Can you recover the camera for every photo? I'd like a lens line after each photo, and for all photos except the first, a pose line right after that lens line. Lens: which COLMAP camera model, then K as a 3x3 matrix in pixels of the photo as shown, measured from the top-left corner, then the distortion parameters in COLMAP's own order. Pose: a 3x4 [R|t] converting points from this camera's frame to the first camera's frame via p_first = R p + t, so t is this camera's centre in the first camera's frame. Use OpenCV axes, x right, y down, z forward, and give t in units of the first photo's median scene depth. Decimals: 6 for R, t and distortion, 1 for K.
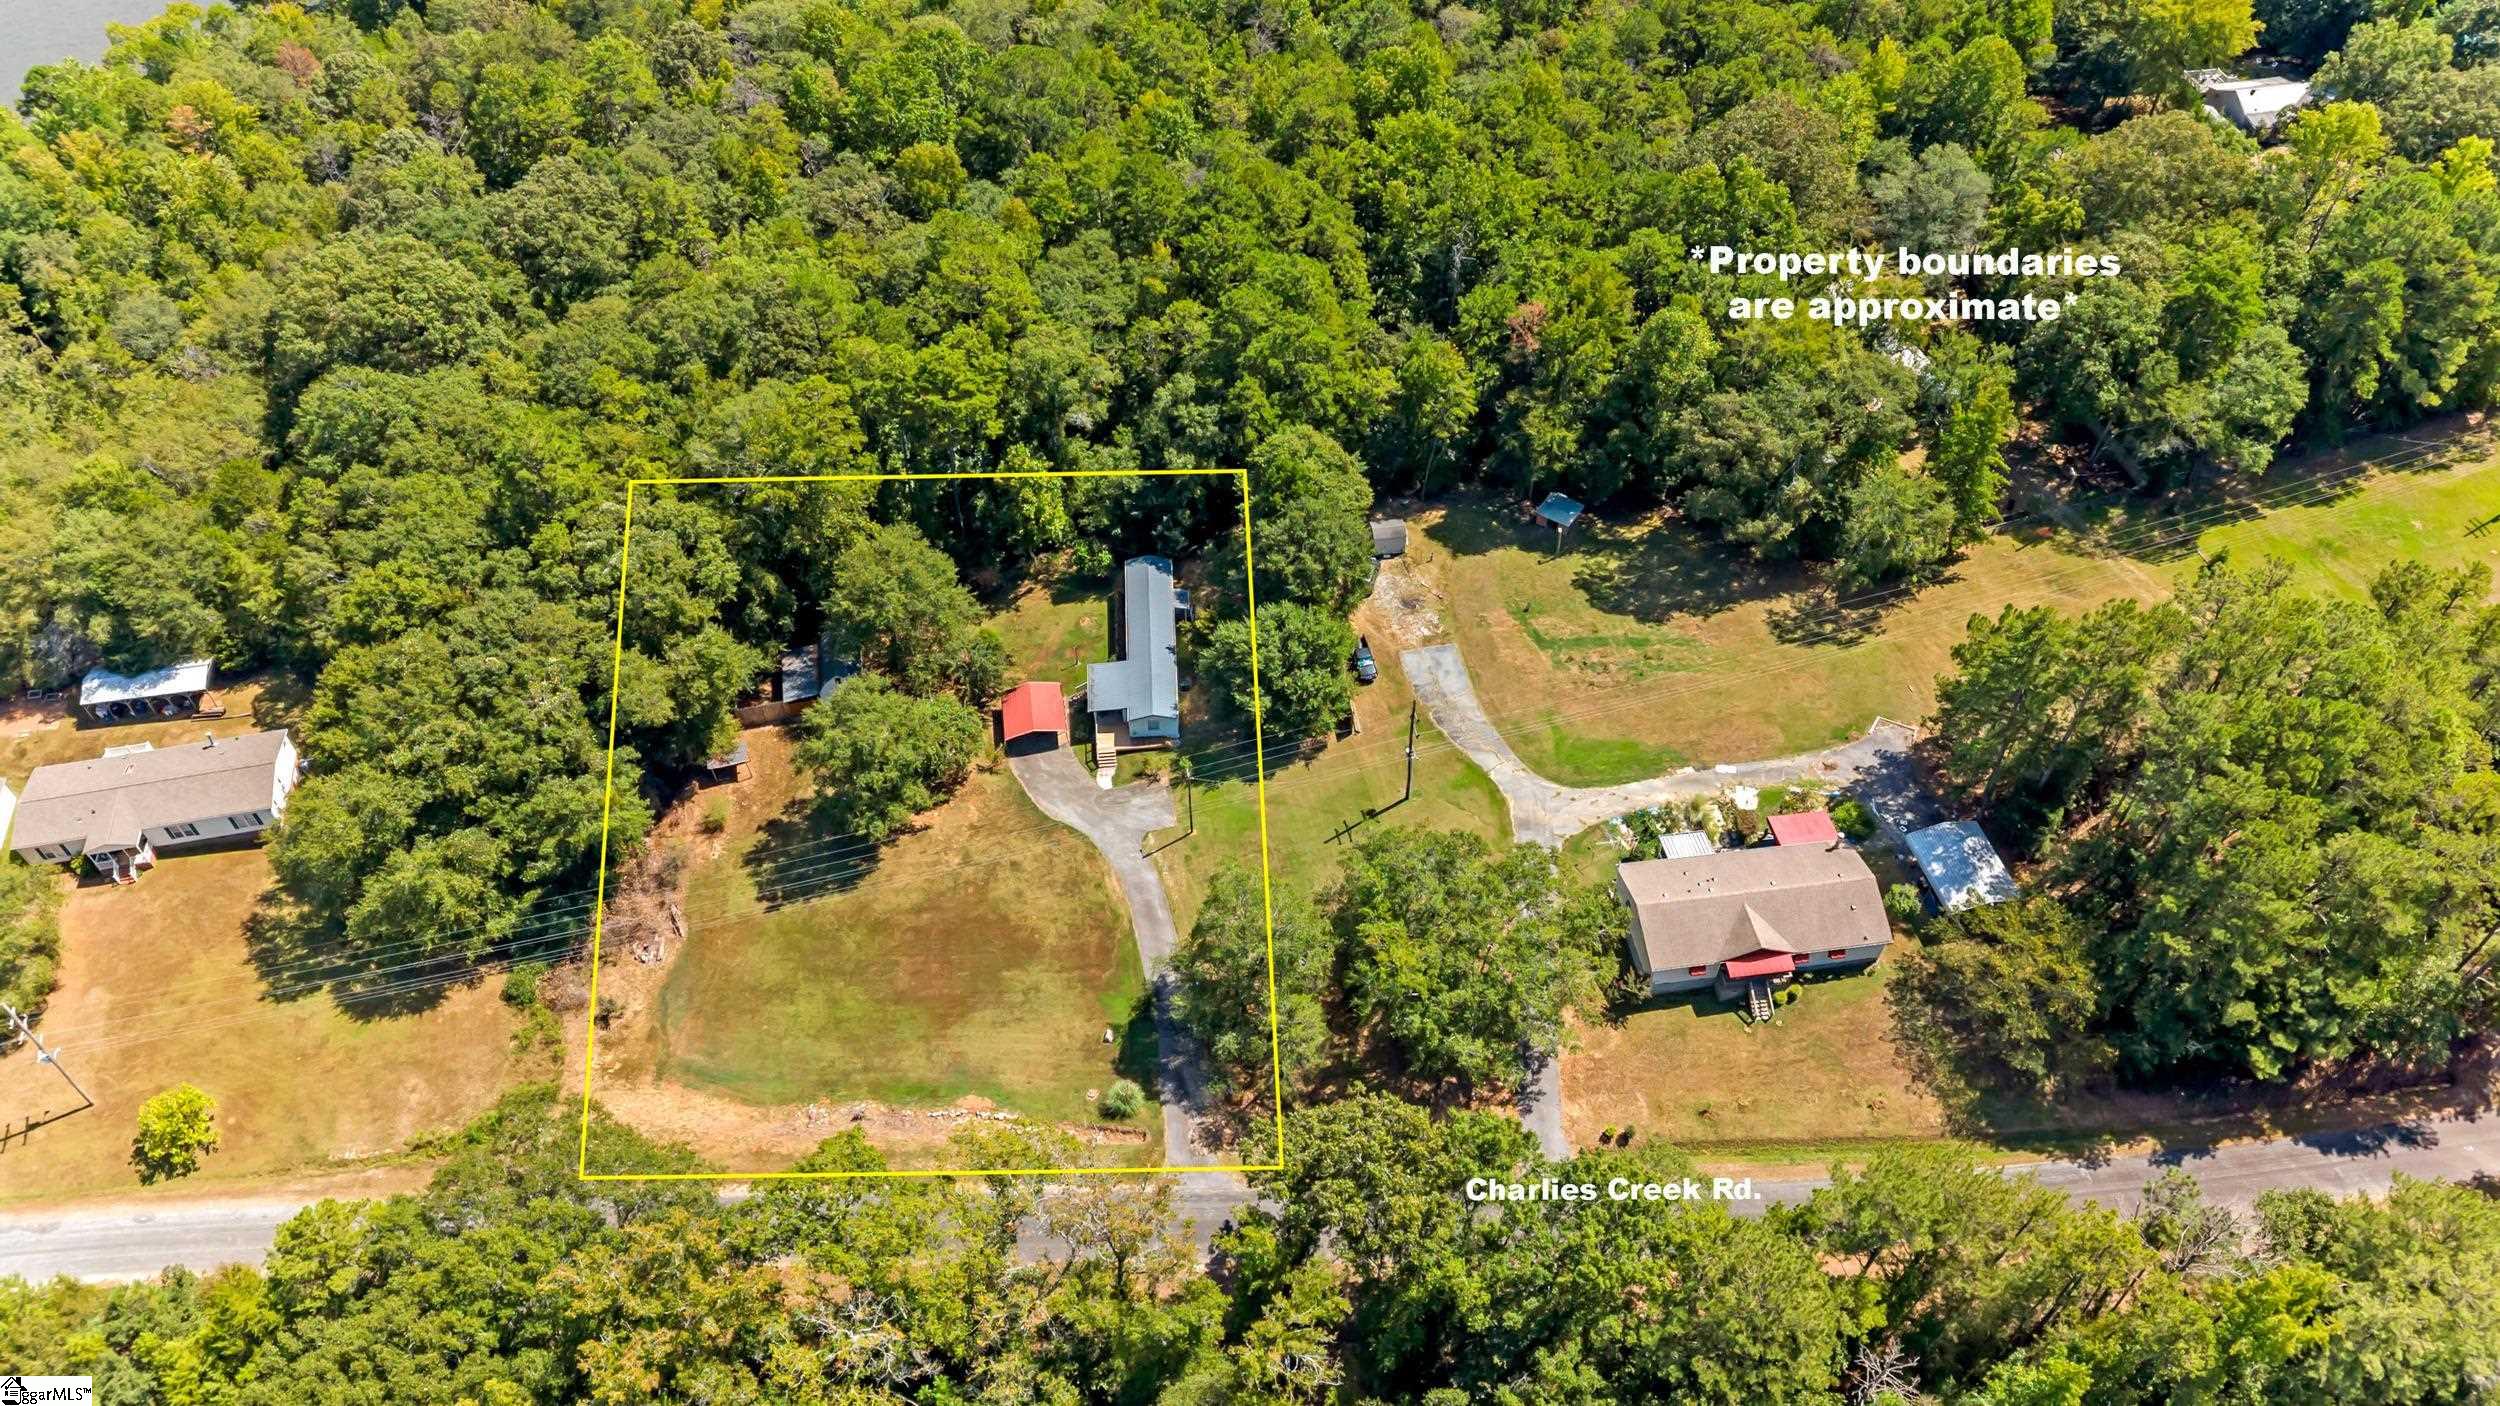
lens RADIAL K [[1745.6, 0, 1269.8], [0, 1745.6, 700.8], [0, 0, 1]] dist [0.018464, -0.087259]
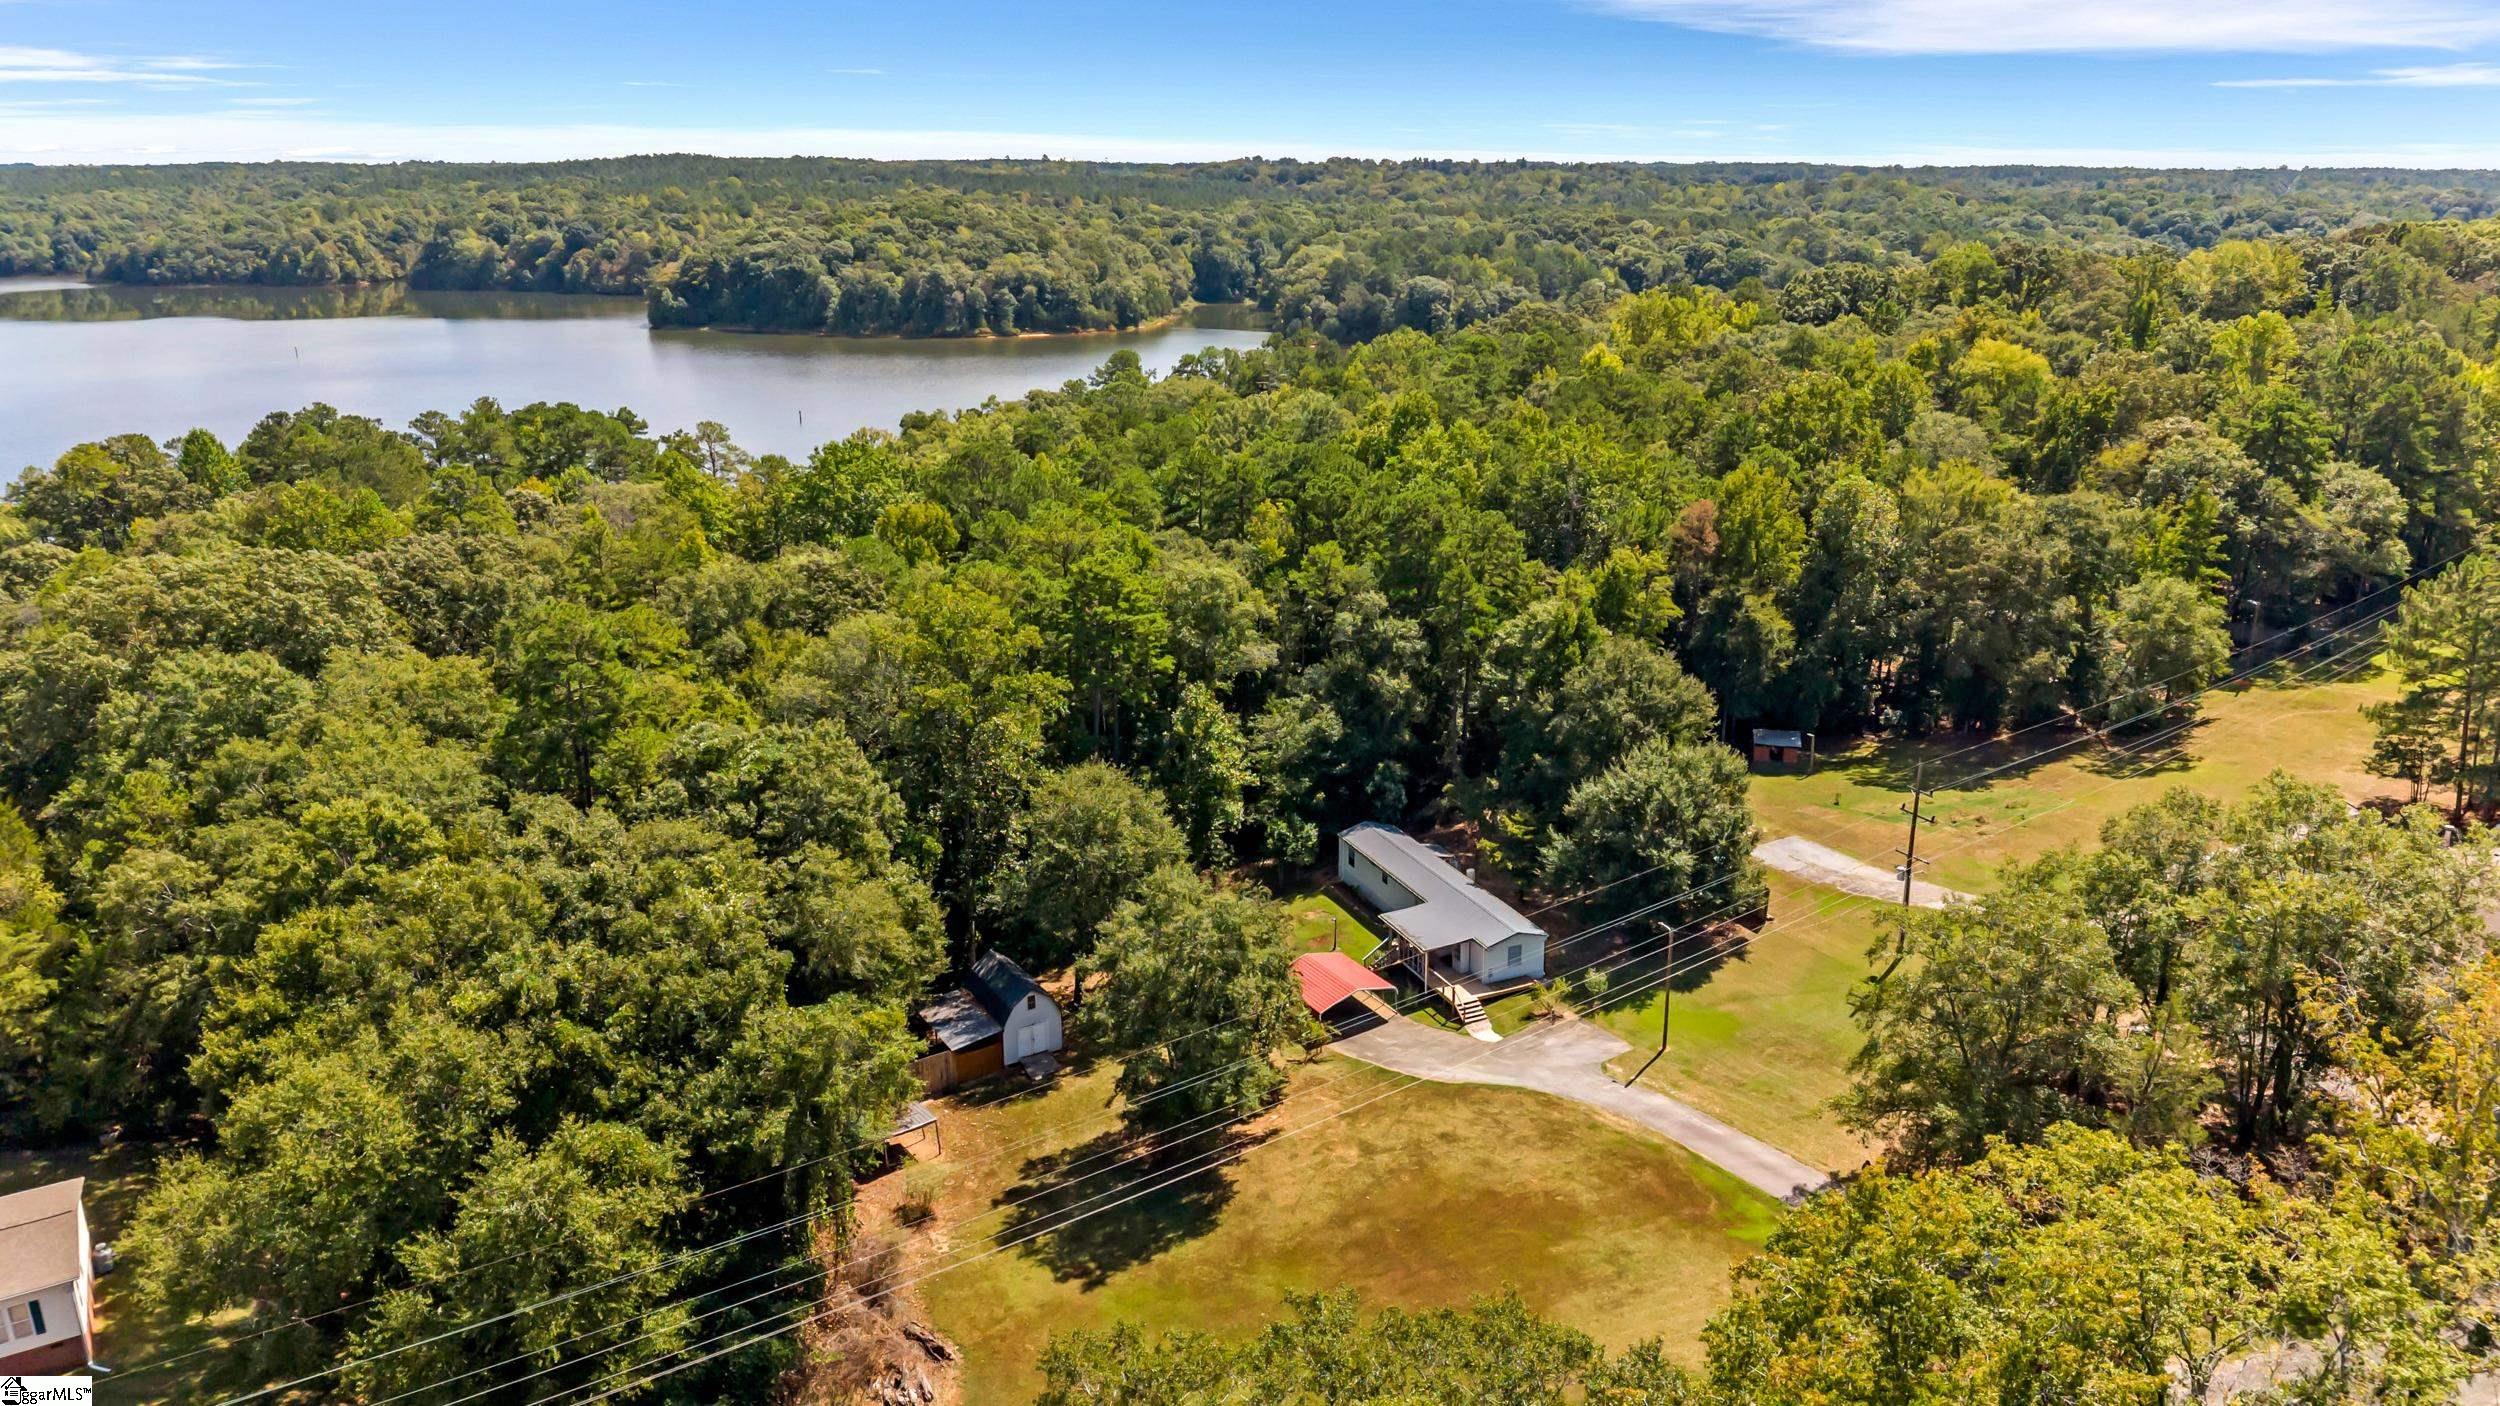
lens RADIAL K [[1693.7, 0, 1277.9], [0, 1693.7, 755.6], [0, 0, 1]] dist [-0.001110, -0.020634]
pose [[0.936020, -0.121203, 0.330420, -0.361976], [0.267407, 0.855312, -0.443774, 0.215994], [-0.228825, 0.503738, 0.832999, 0.412546]]
